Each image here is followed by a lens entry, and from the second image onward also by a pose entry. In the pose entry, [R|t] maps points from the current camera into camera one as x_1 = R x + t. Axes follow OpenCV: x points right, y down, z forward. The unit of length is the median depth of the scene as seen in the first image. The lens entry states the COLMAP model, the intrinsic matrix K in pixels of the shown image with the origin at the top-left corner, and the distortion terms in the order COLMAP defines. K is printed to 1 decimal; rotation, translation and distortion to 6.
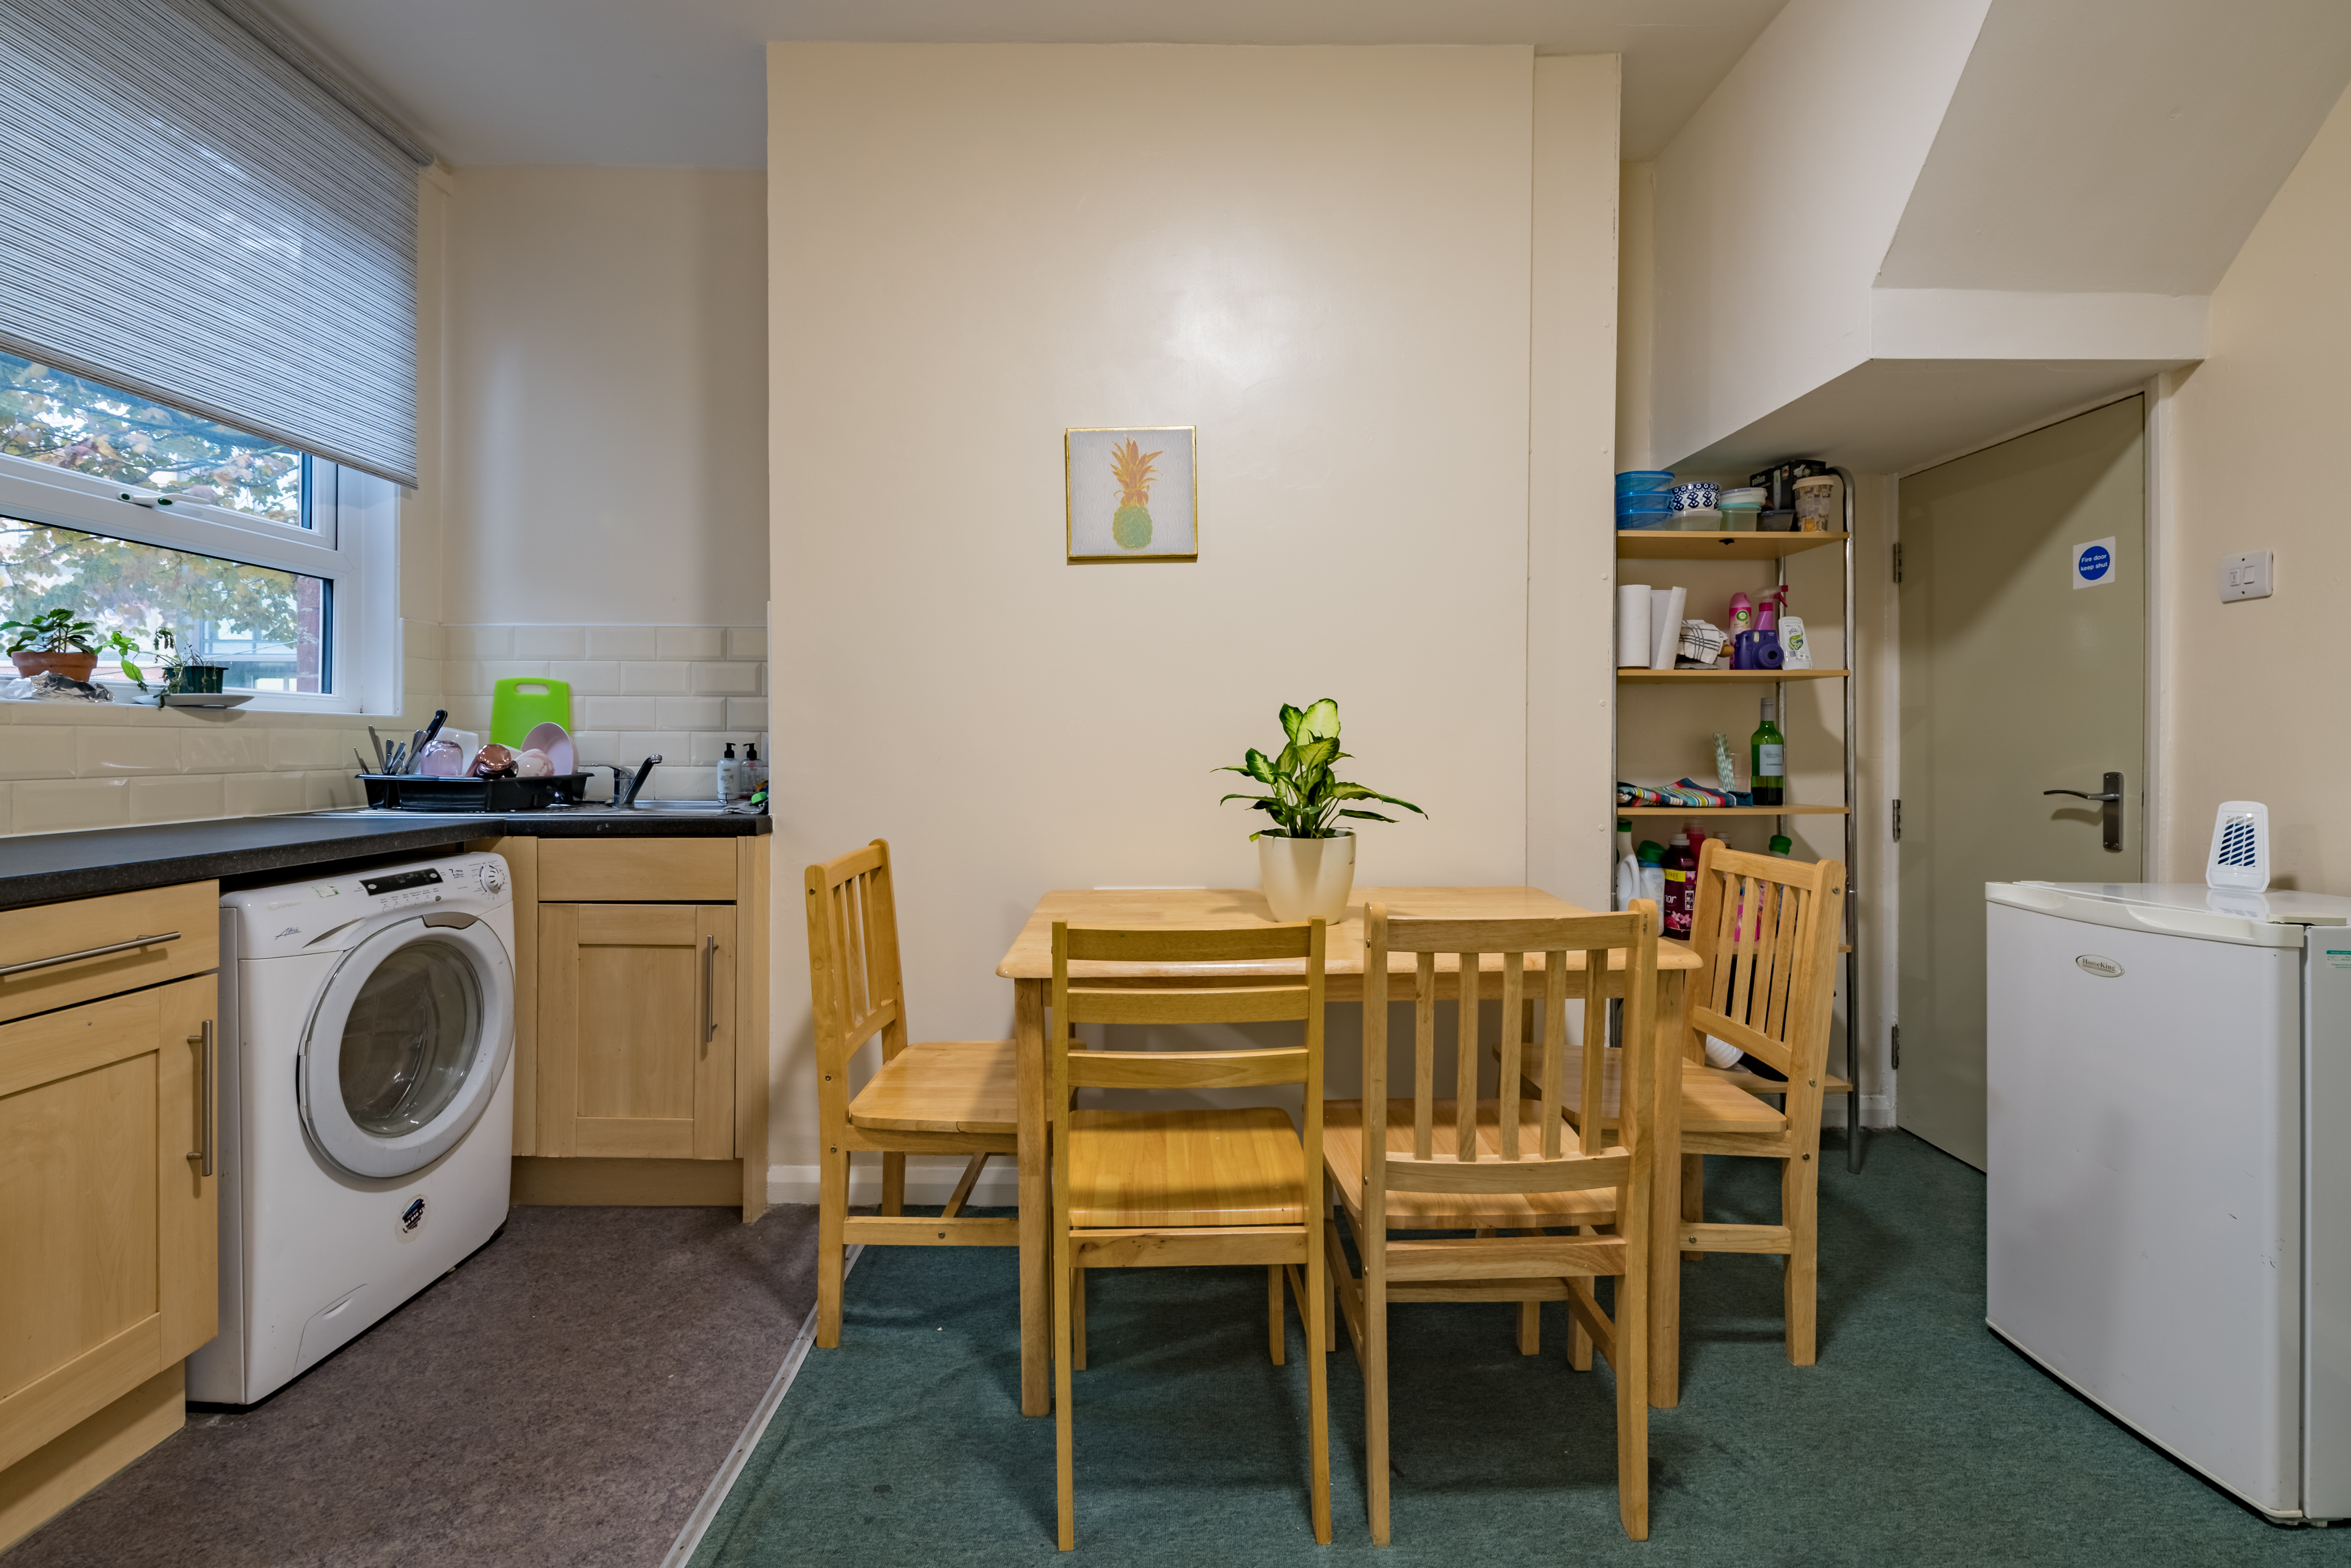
lens RADIAL K [[970.0, 0, 1177.8], [0, 970.0, 749.1], [0, 0, 1]] dist [-0.000414, -0.000100]
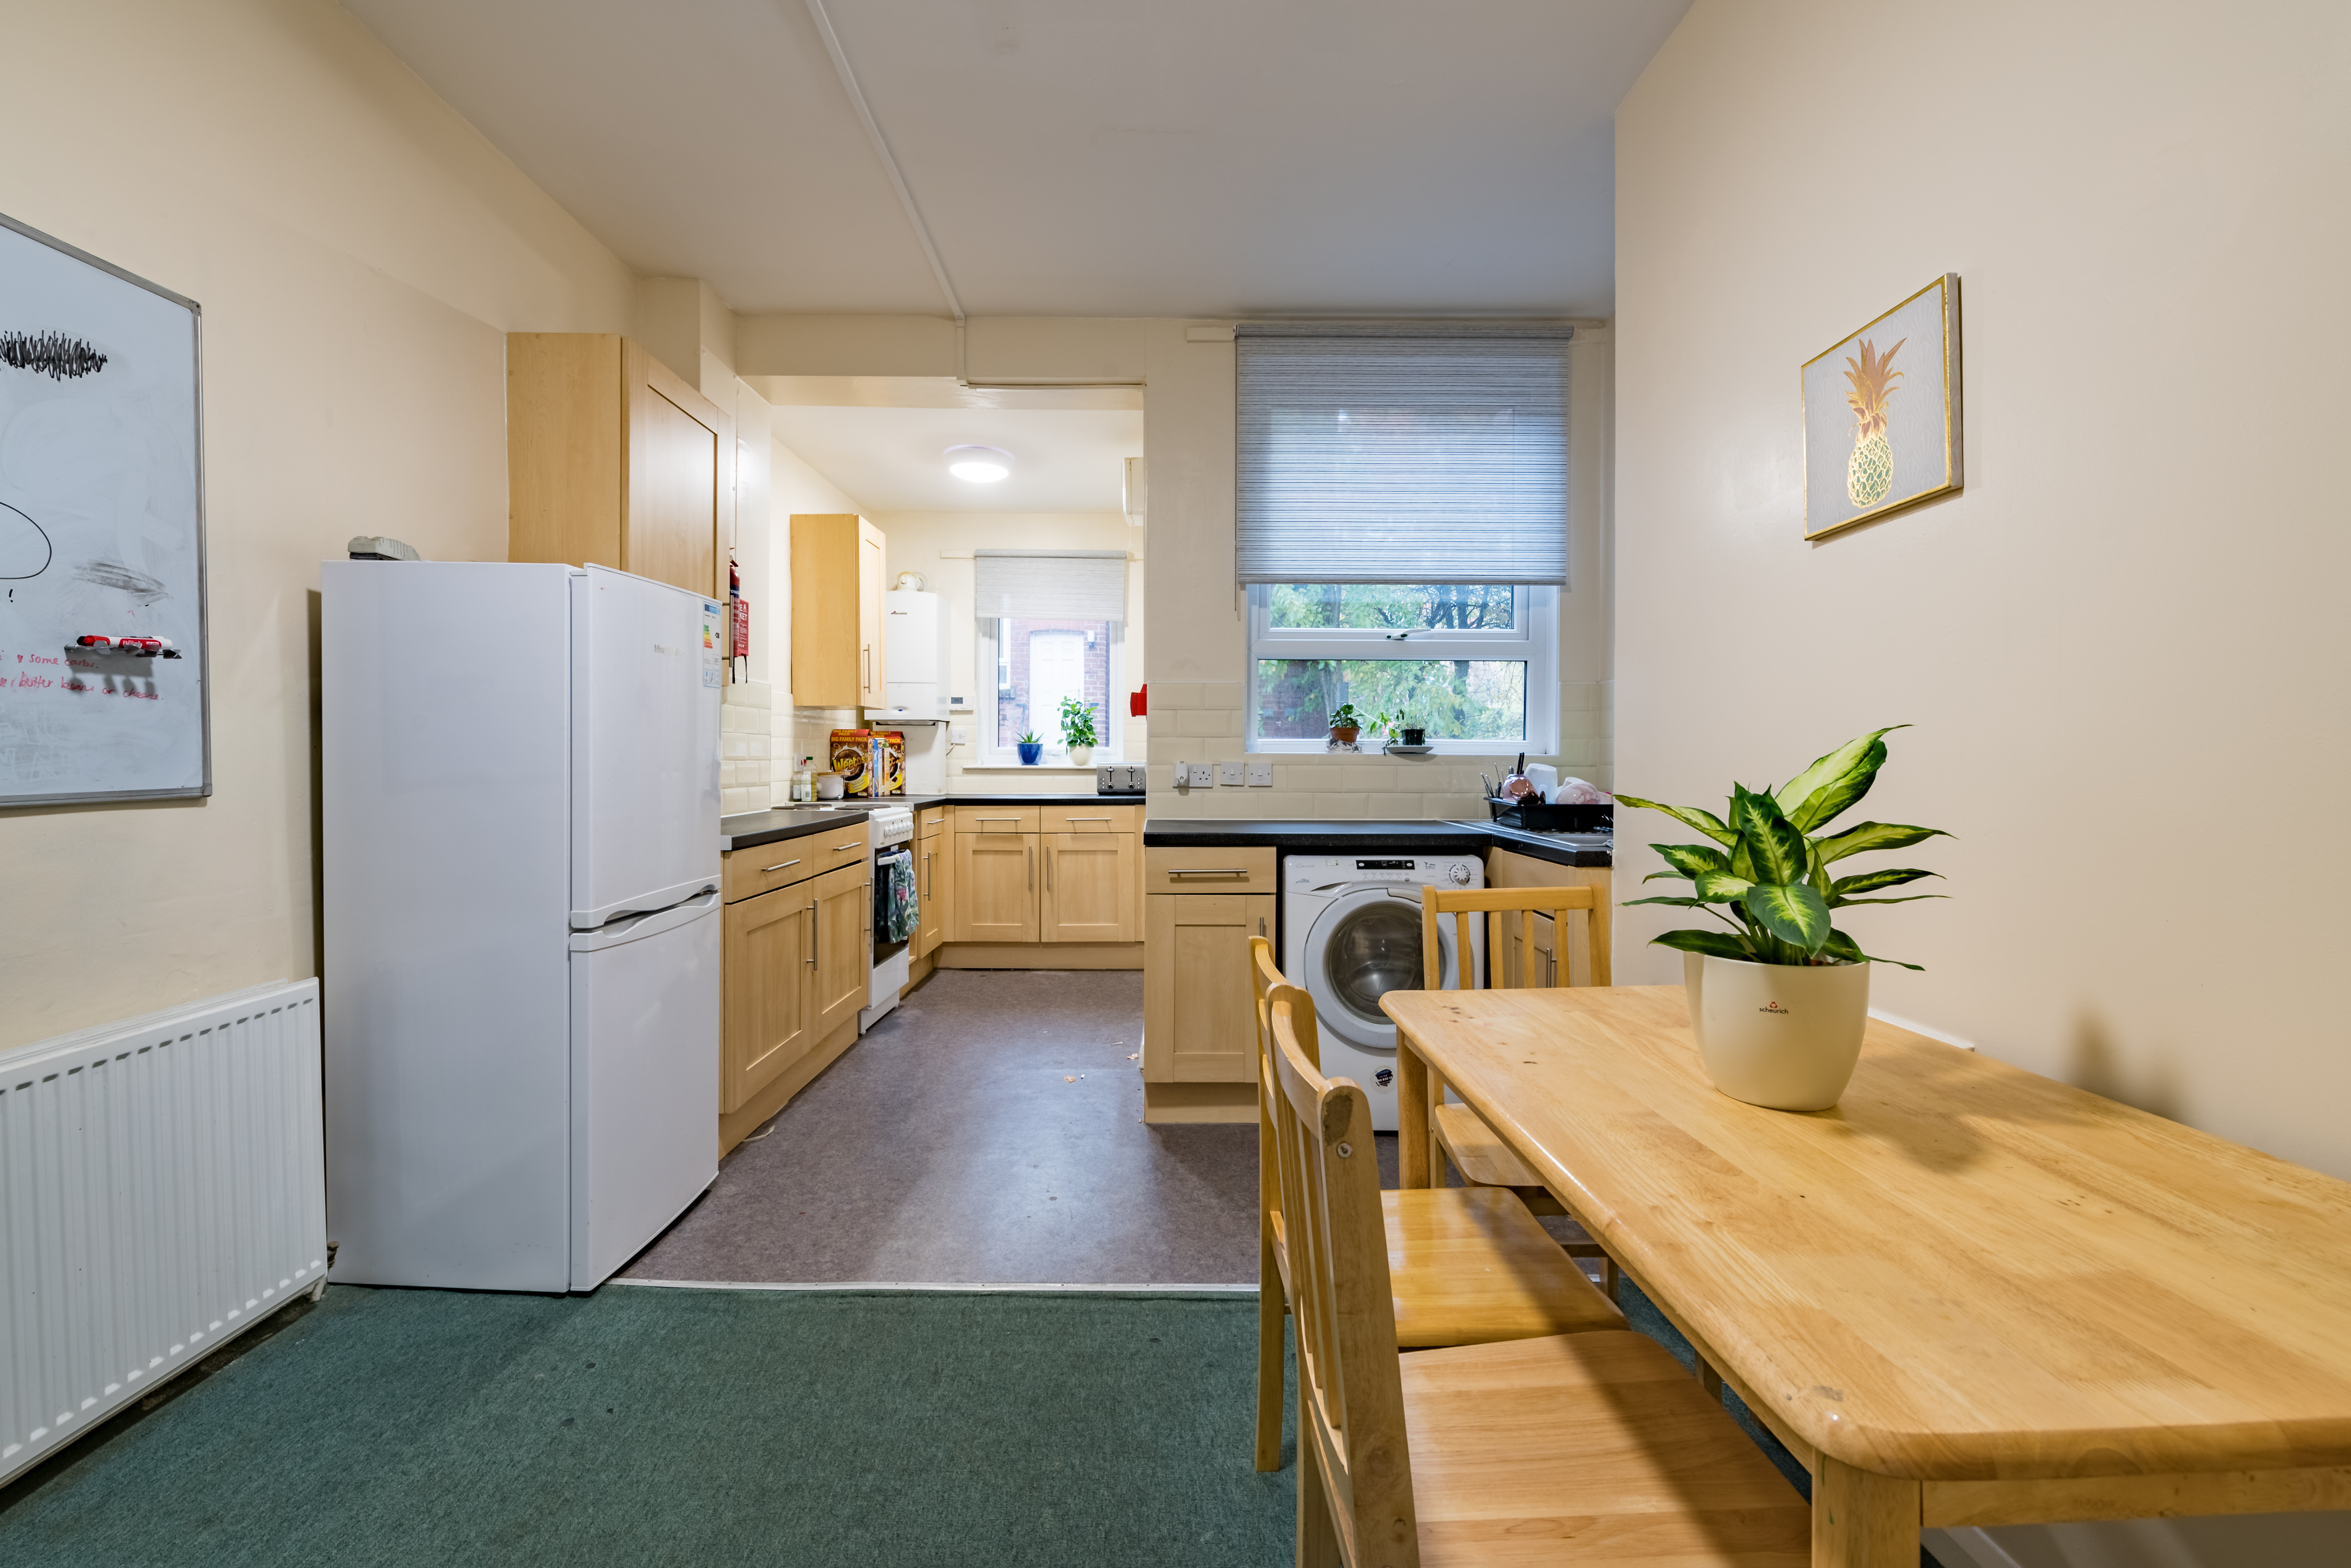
lens RADIAL K [[970.0, 0, 1177.8], [0, 970.0, 749.1], [0, 0, 1]] dist [-0.000414, -0.000100]
pose [[-0.011233, -0.008862, -0.999898, 0.795866], [-0.005651, 0.999945, -0.008799, -0.037064], [0.999921, 0.005552, -0.011283, 0.678780]]
